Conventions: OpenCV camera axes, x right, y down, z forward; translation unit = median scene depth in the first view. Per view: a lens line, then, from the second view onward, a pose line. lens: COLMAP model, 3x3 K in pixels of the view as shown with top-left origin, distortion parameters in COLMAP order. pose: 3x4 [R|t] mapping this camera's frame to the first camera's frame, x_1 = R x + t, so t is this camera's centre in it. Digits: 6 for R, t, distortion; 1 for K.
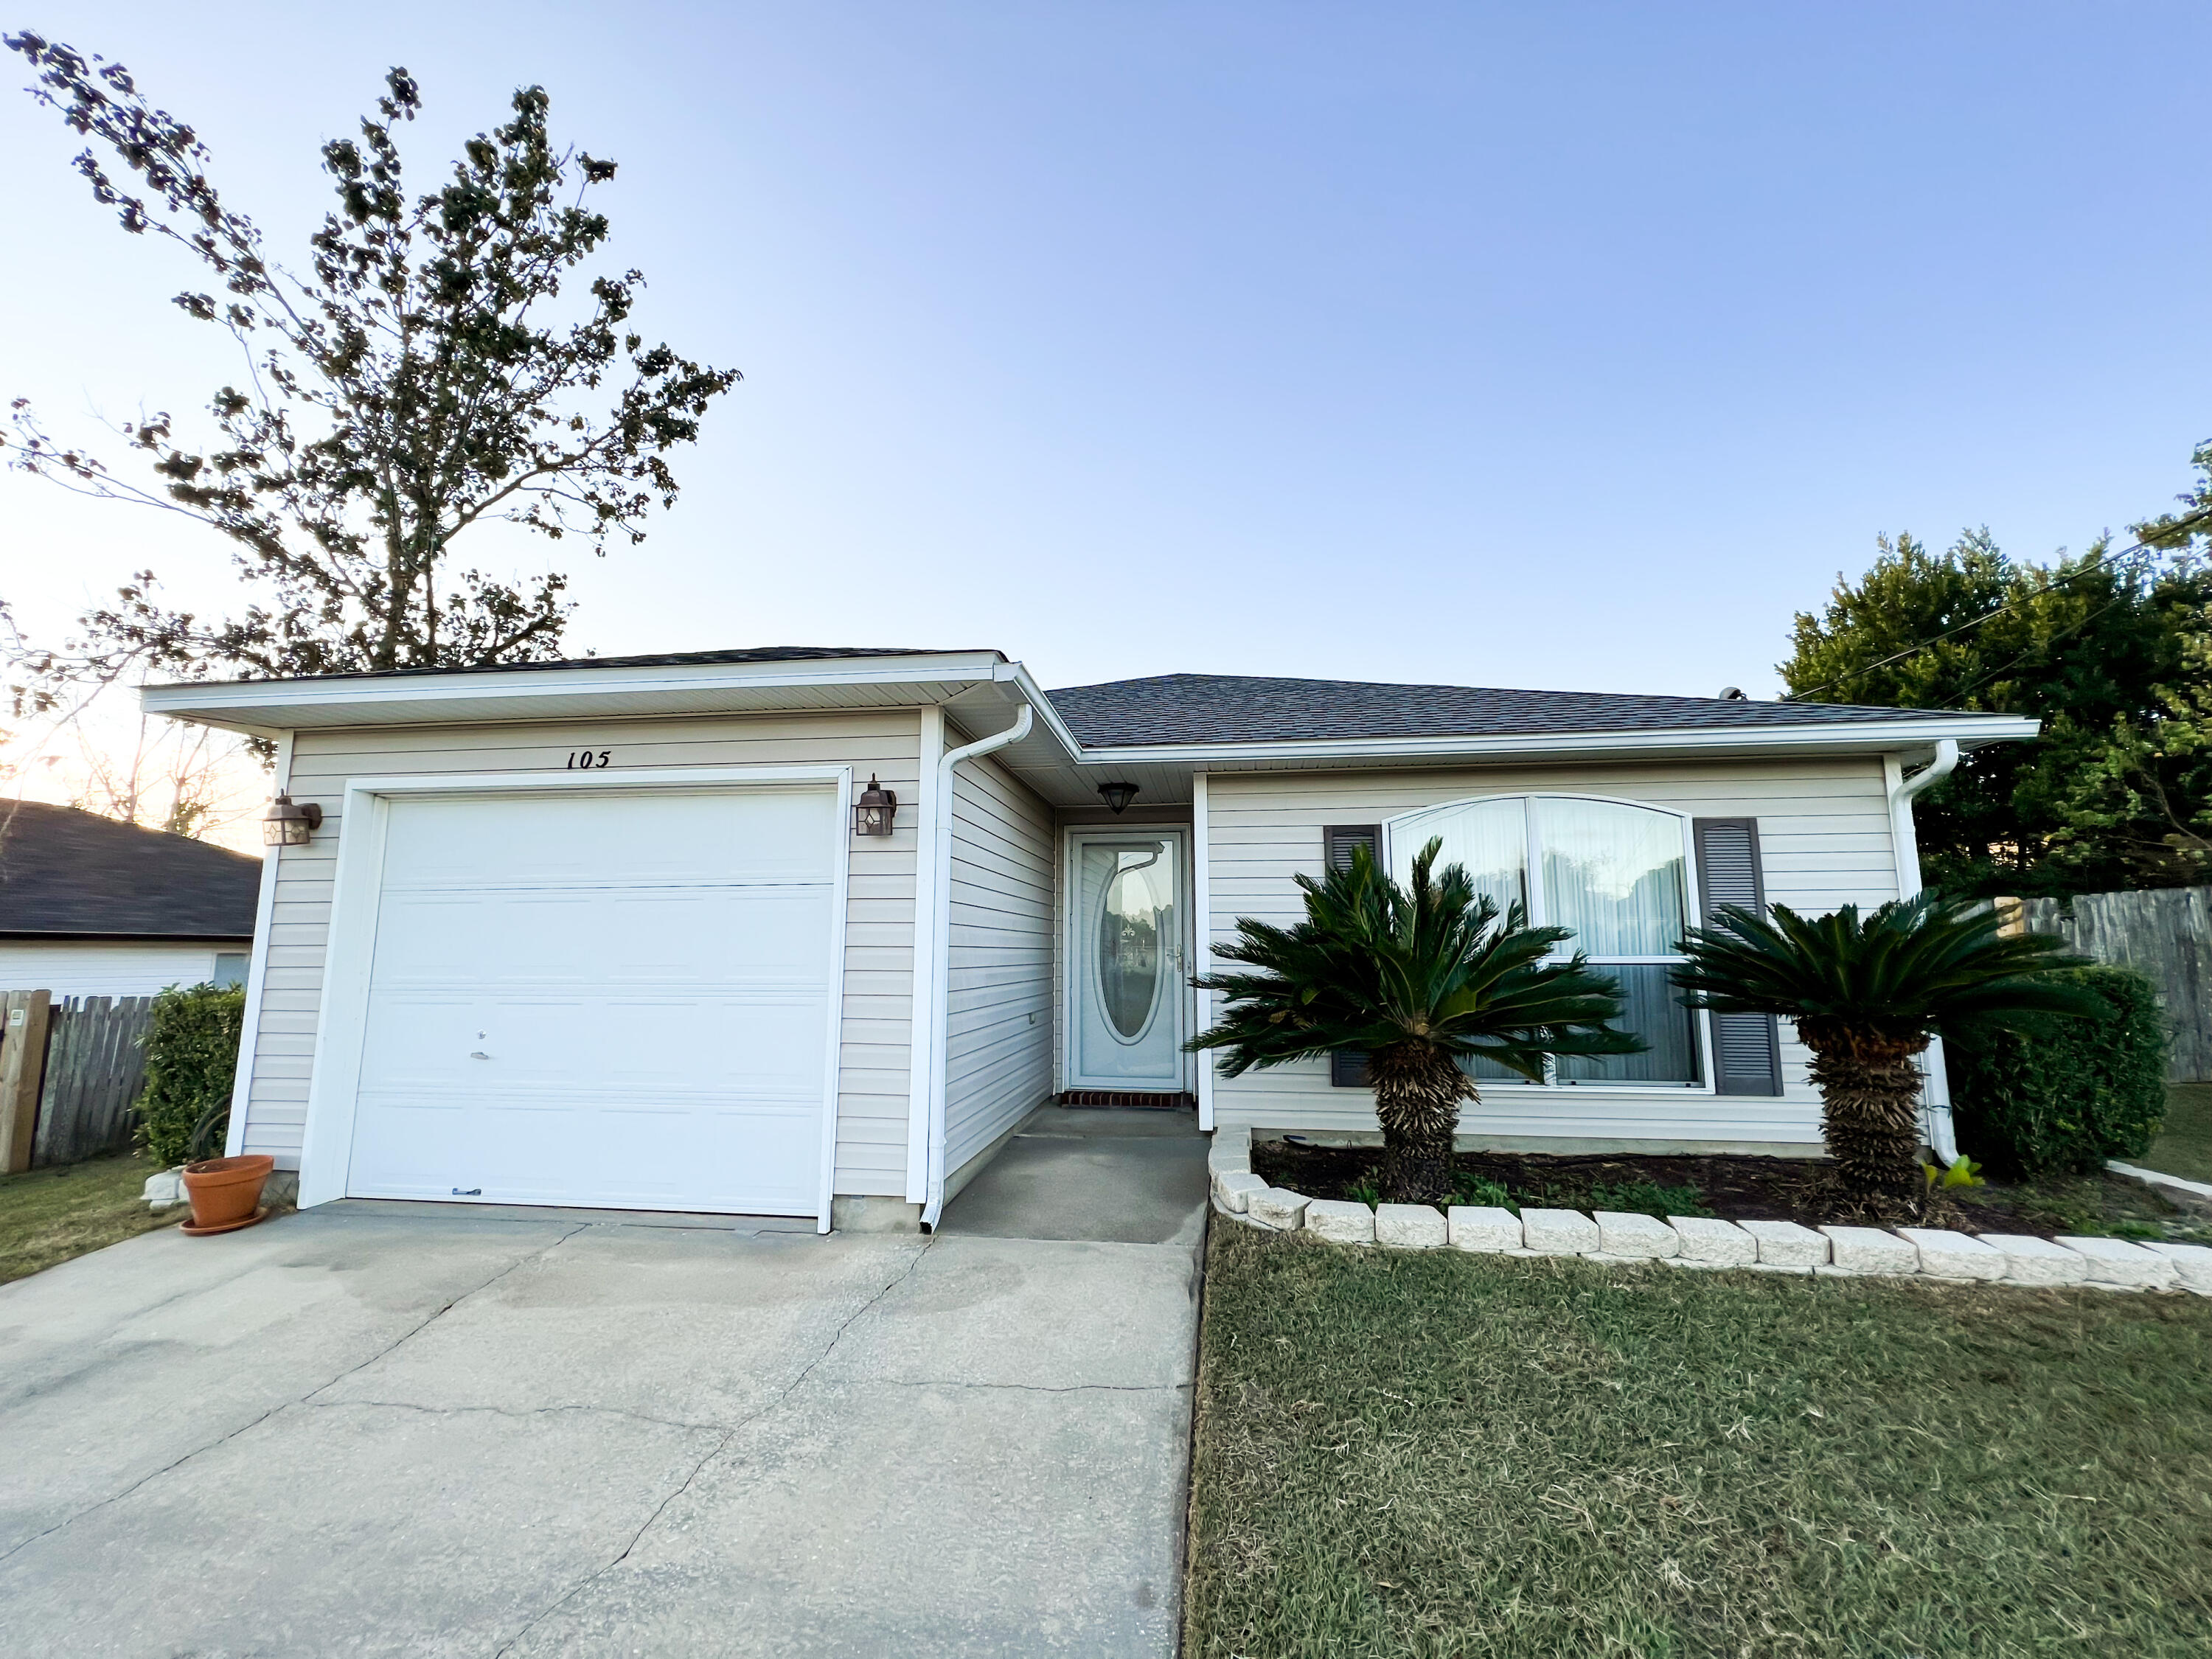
lens RADIAL K [[880.1, 0, 1105.4], [0, 880.1, 828.8], [0, 0, 1]] dist [-0.001503, 0.000201]
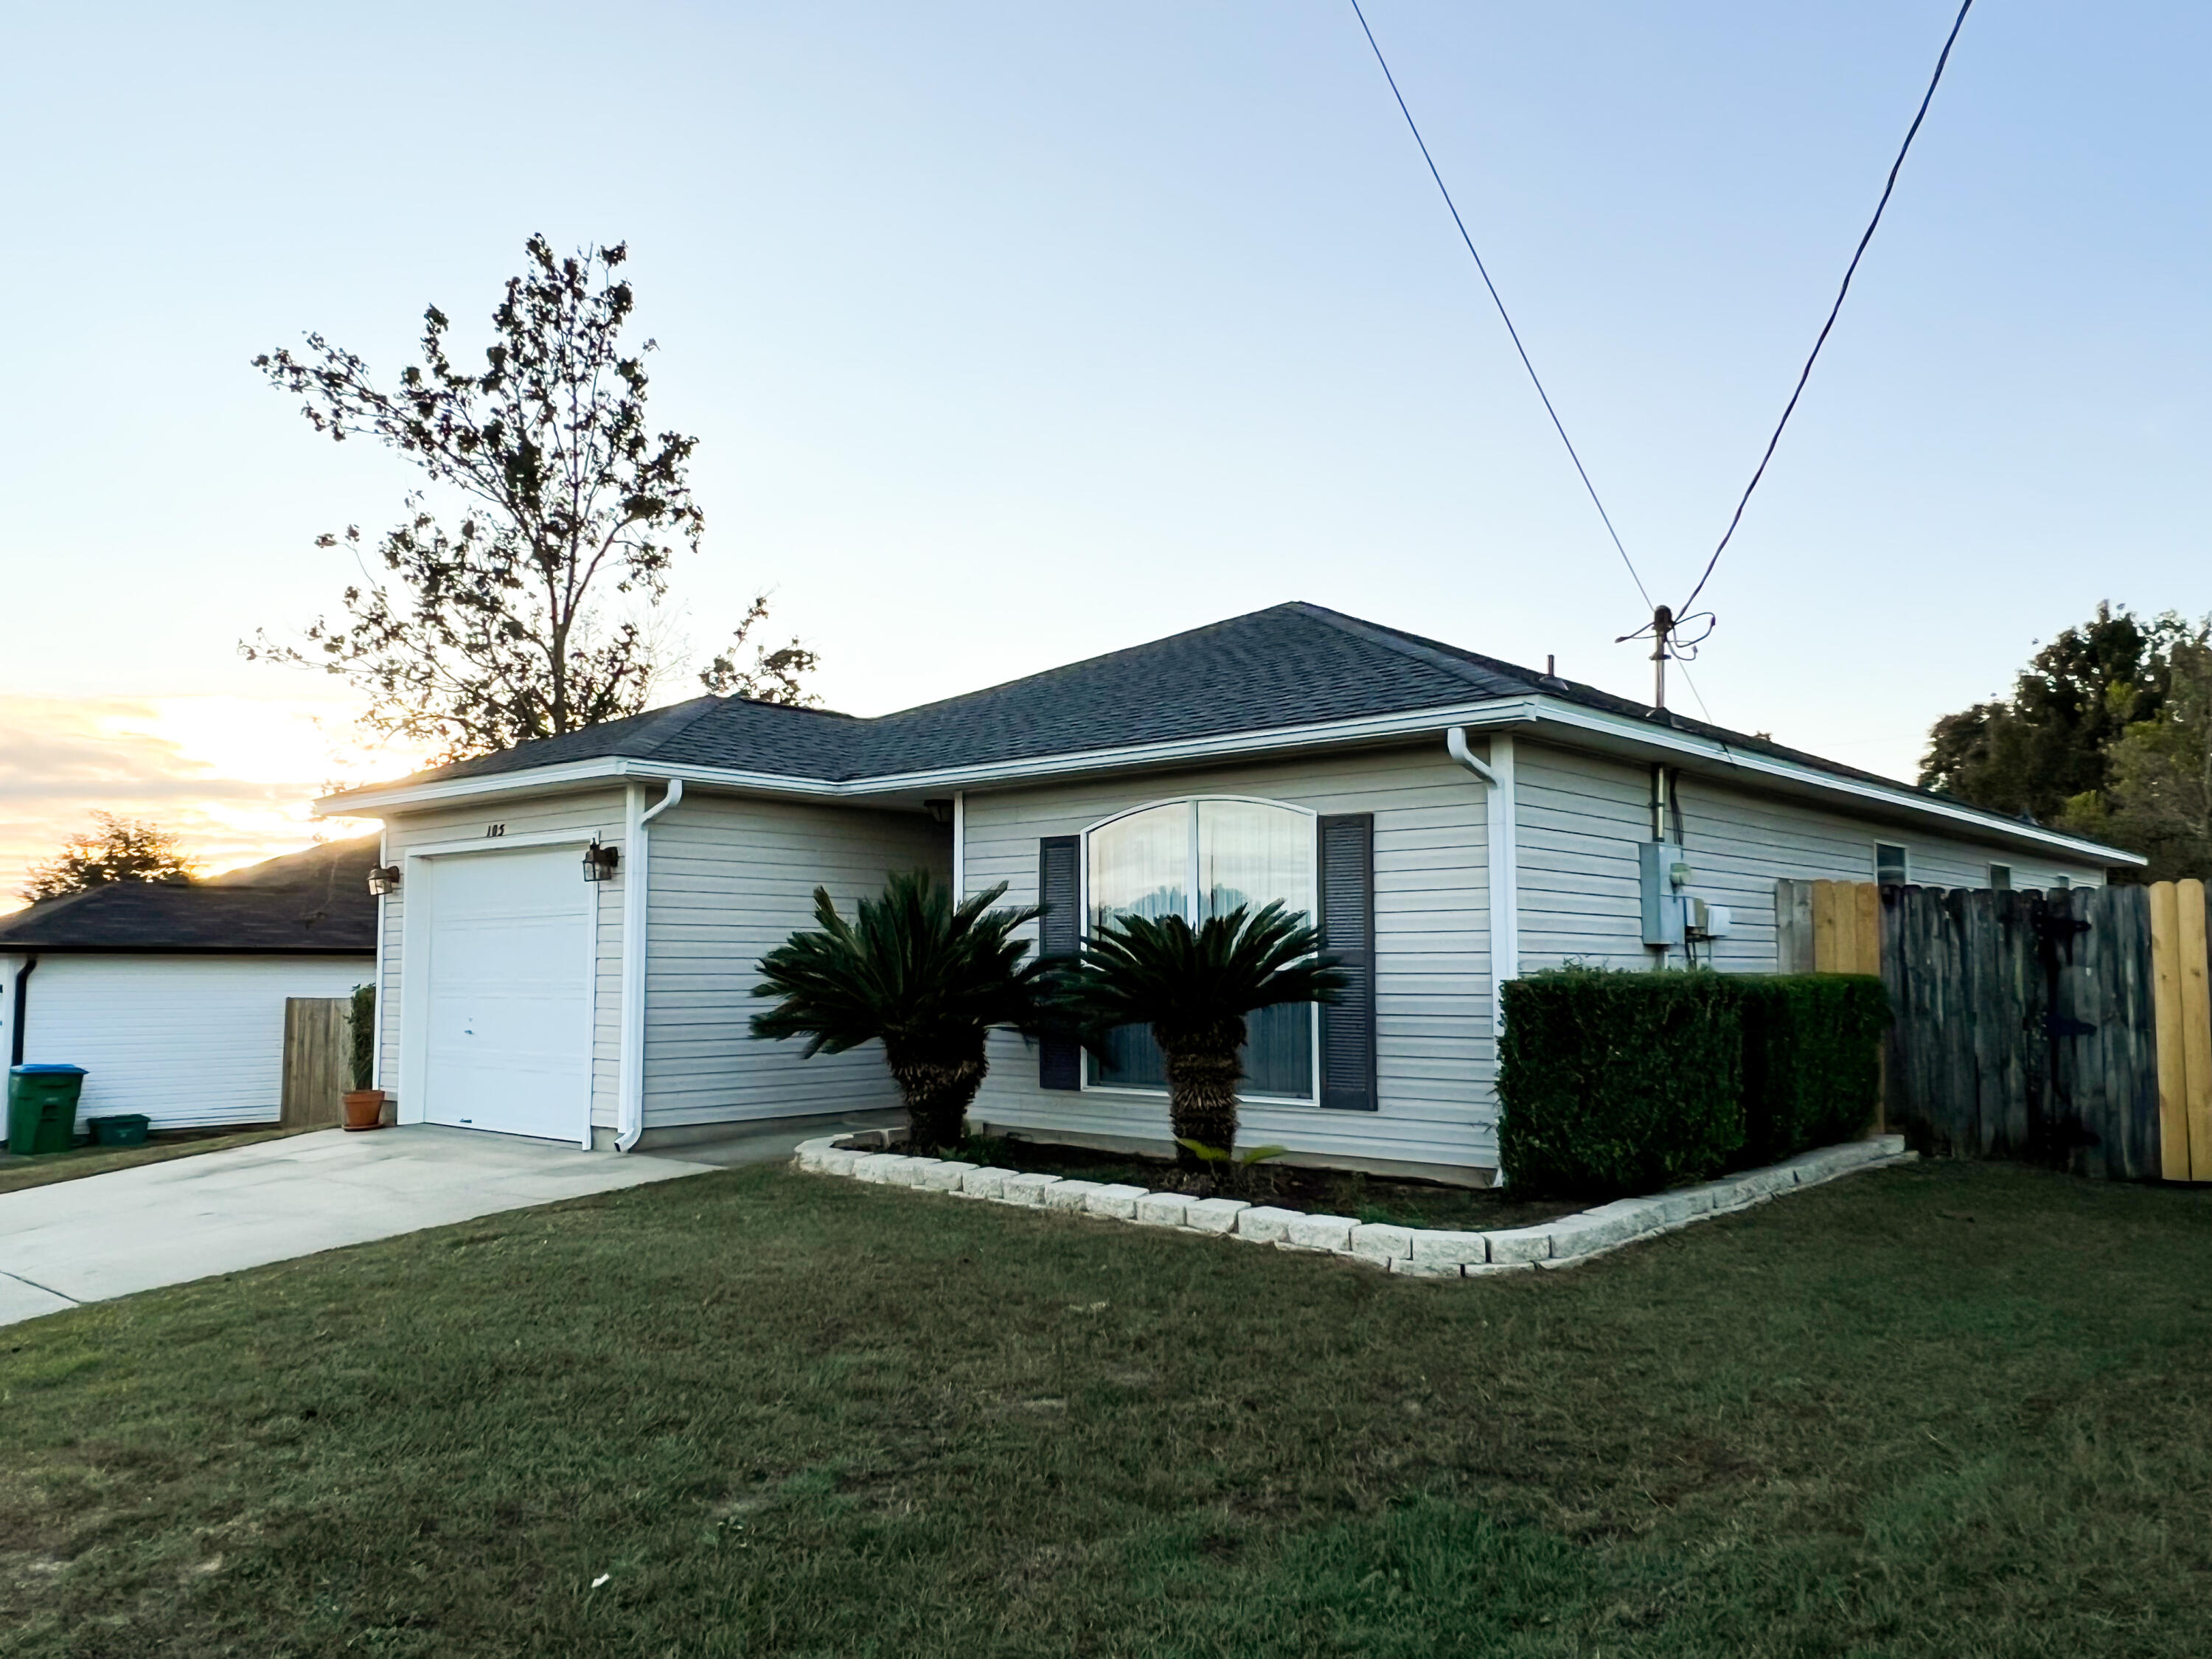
lens RADIAL K [[1602.5, 0, 1091.3], [0, 1602.5, 824.2], [0, 0, 1]] dist [-0.002274, 0.007450]
pose [[0.831786, -0.050972, -0.552751, 1.444775], [0.077826, 0.996648, 0.025209, -0.067465], [0.549613, -0.063987, 0.832965, -0.564165]]
